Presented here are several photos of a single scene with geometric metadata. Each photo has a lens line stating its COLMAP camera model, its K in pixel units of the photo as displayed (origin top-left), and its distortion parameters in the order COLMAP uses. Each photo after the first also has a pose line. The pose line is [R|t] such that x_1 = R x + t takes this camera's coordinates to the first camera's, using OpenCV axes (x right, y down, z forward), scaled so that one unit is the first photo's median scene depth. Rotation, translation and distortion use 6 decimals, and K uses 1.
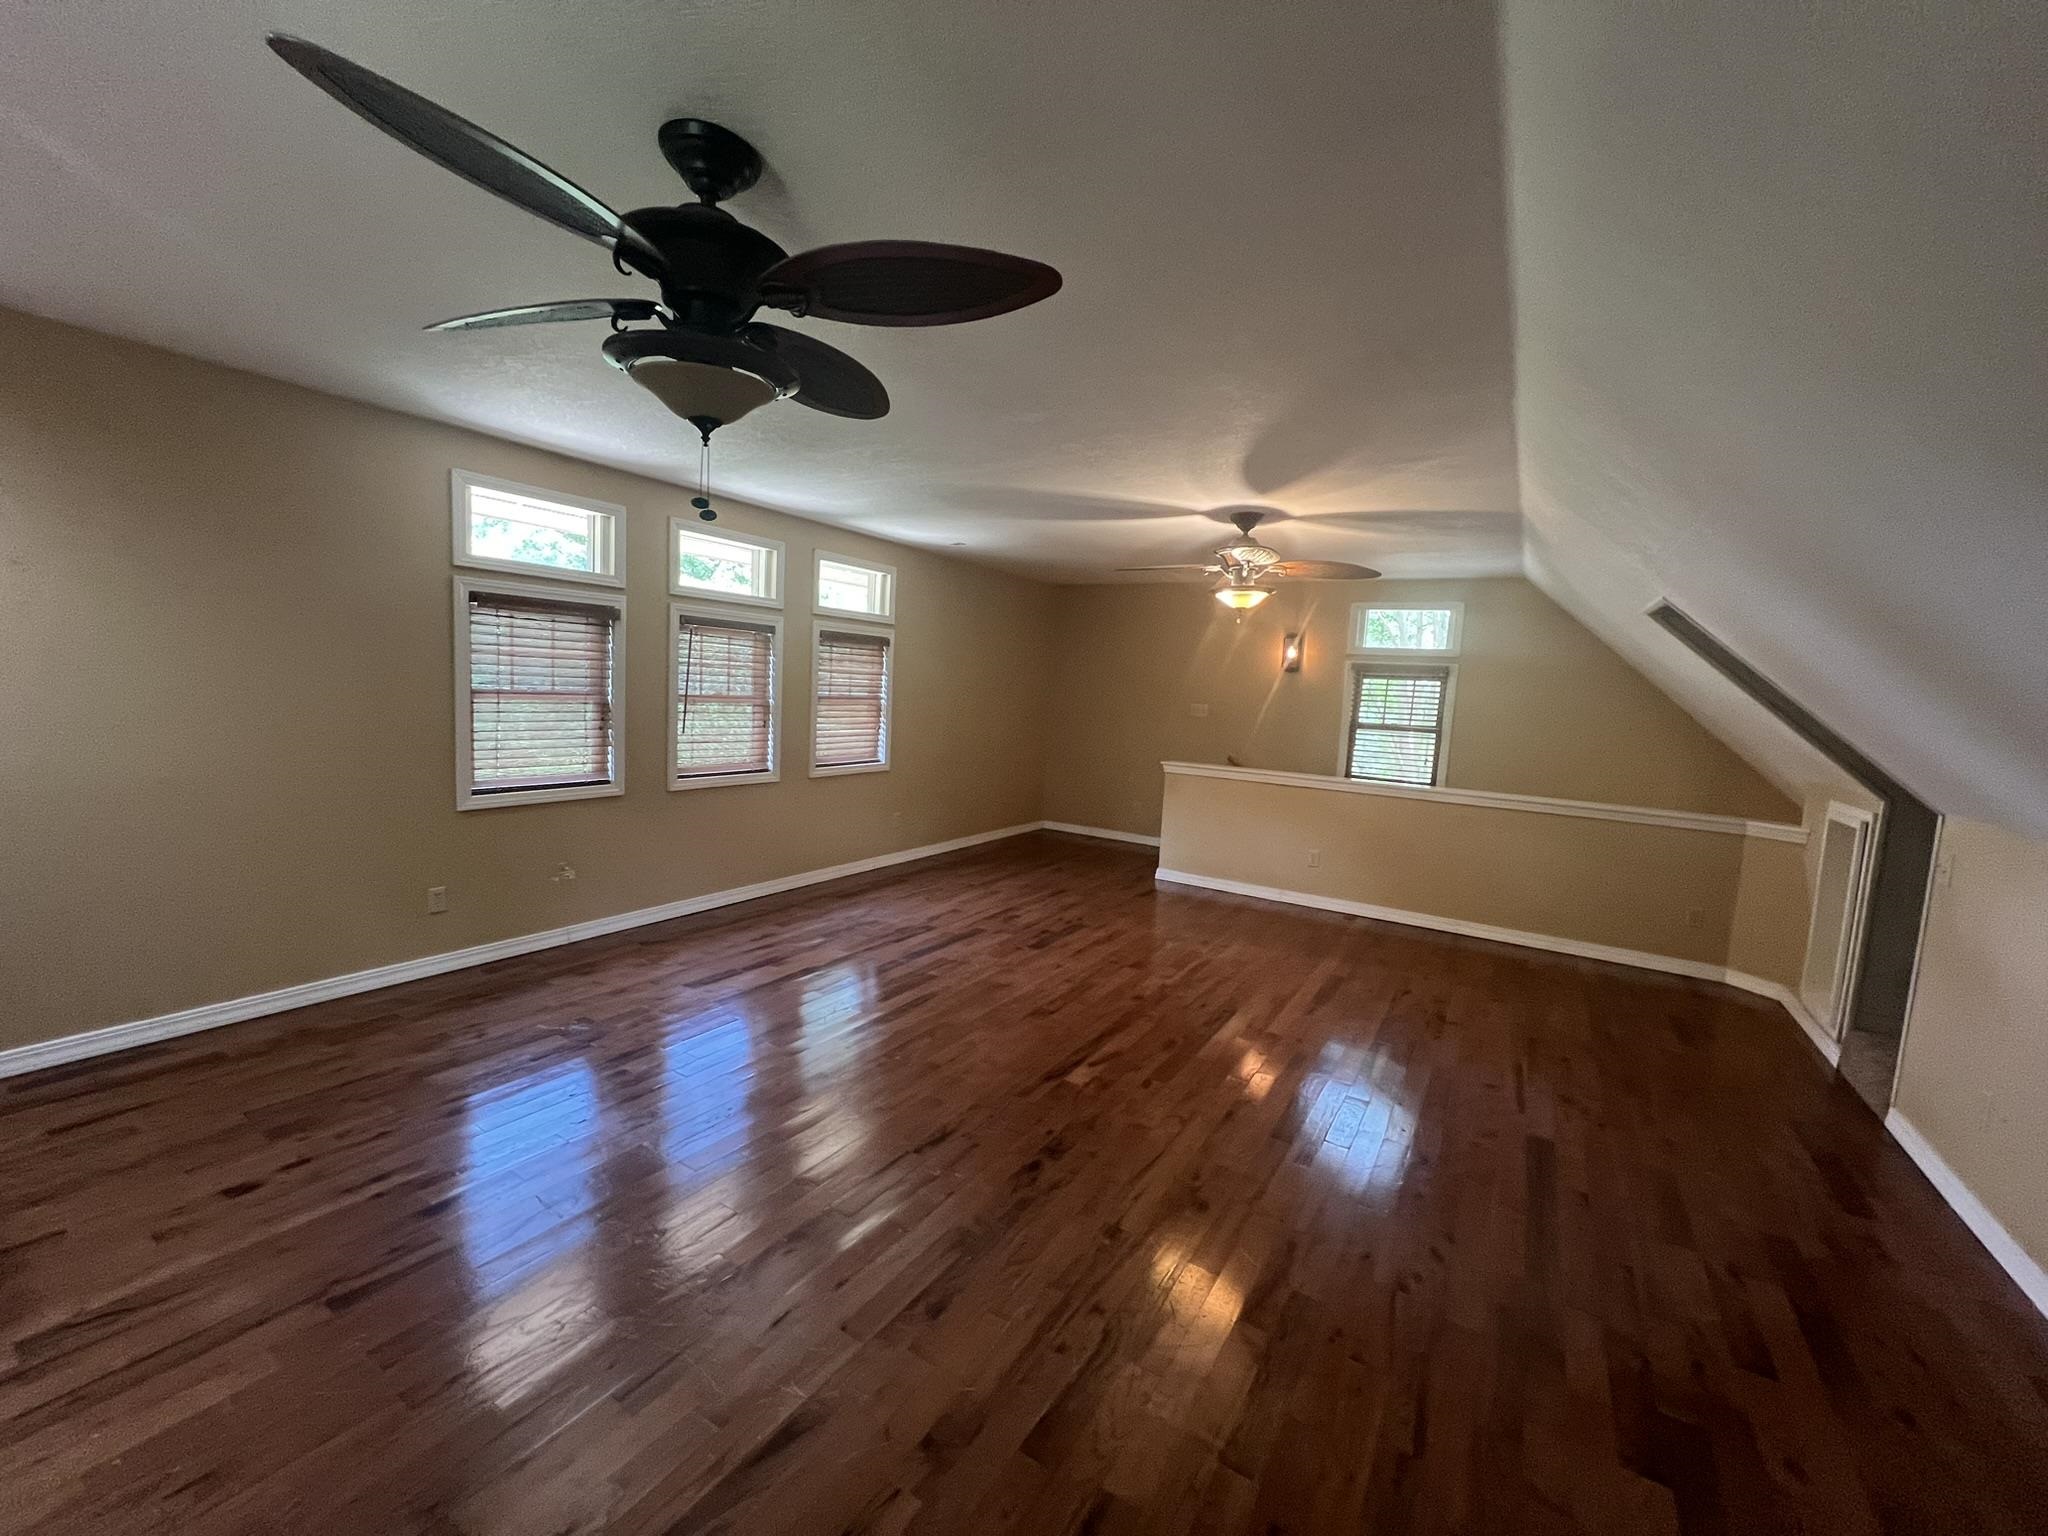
lens RADIAL K [[828.6, 0, 1023.5], [0, 828.6, 762.4], [0, 0, 1]] dist [-0.001779, -0.000319]
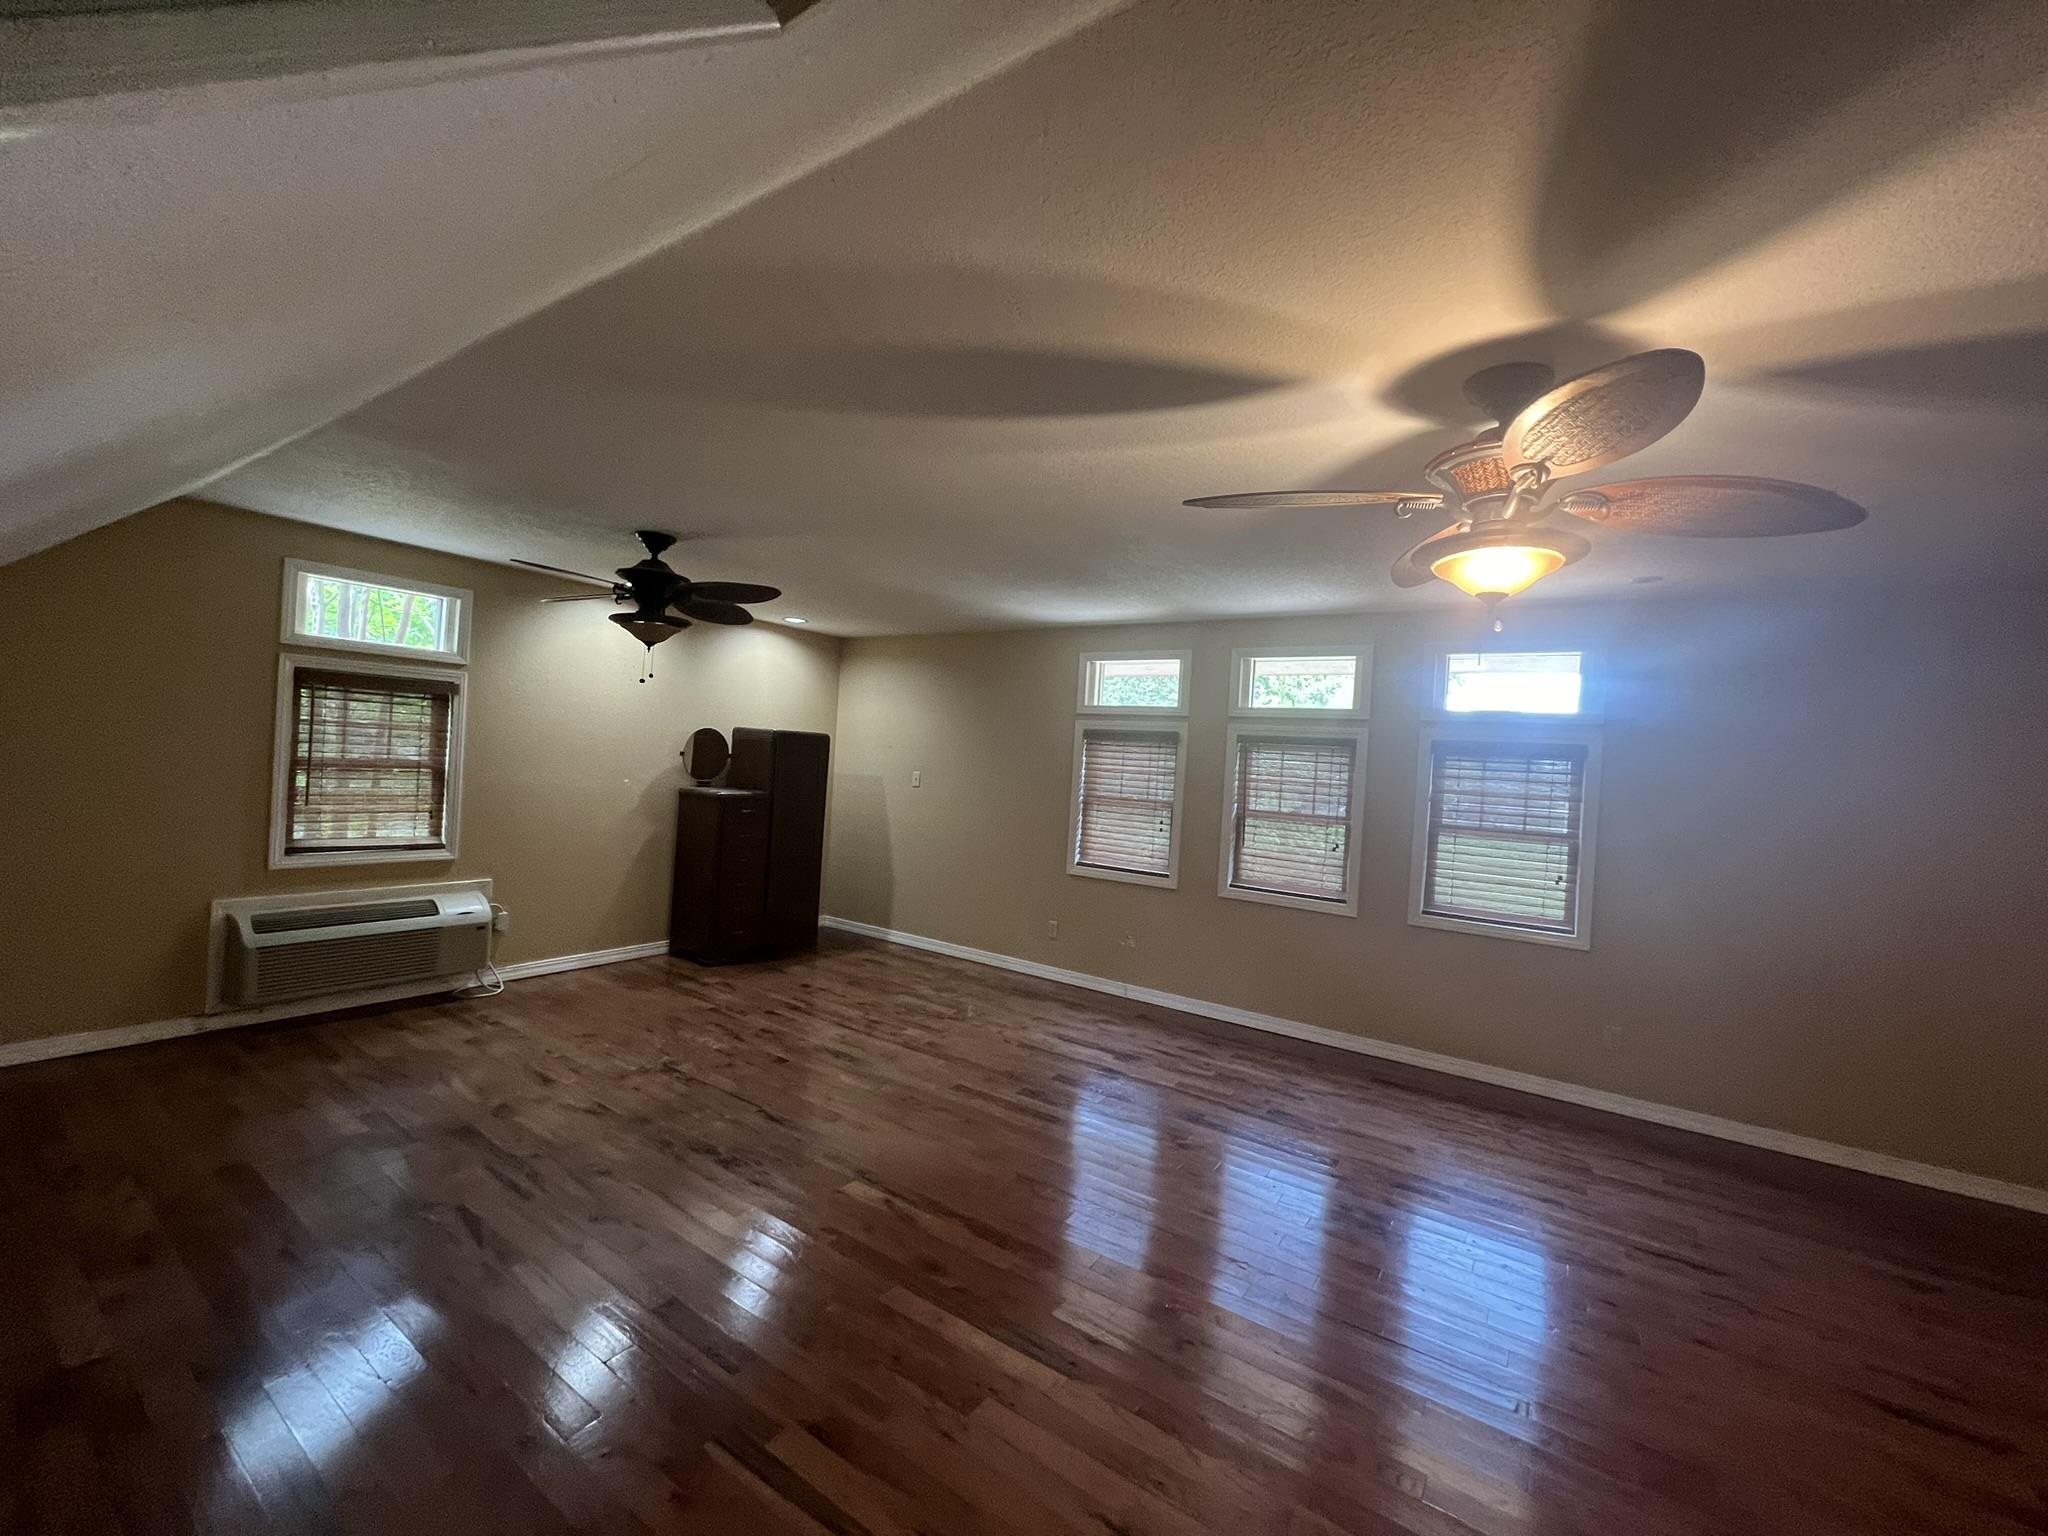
lens RADIAL K [[828.6, 0, 1025.4], [0, 828.6, 771.9], [0, 0, 1]] dist [-0.001779, -0.000319]
pose [[-0.044322, -0.045133, -0.997997, 0.727663], [-0.159896, 0.986421, -0.037508, -0.048775], [0.986138, 0.157913, -0.050937, 0.853918]]
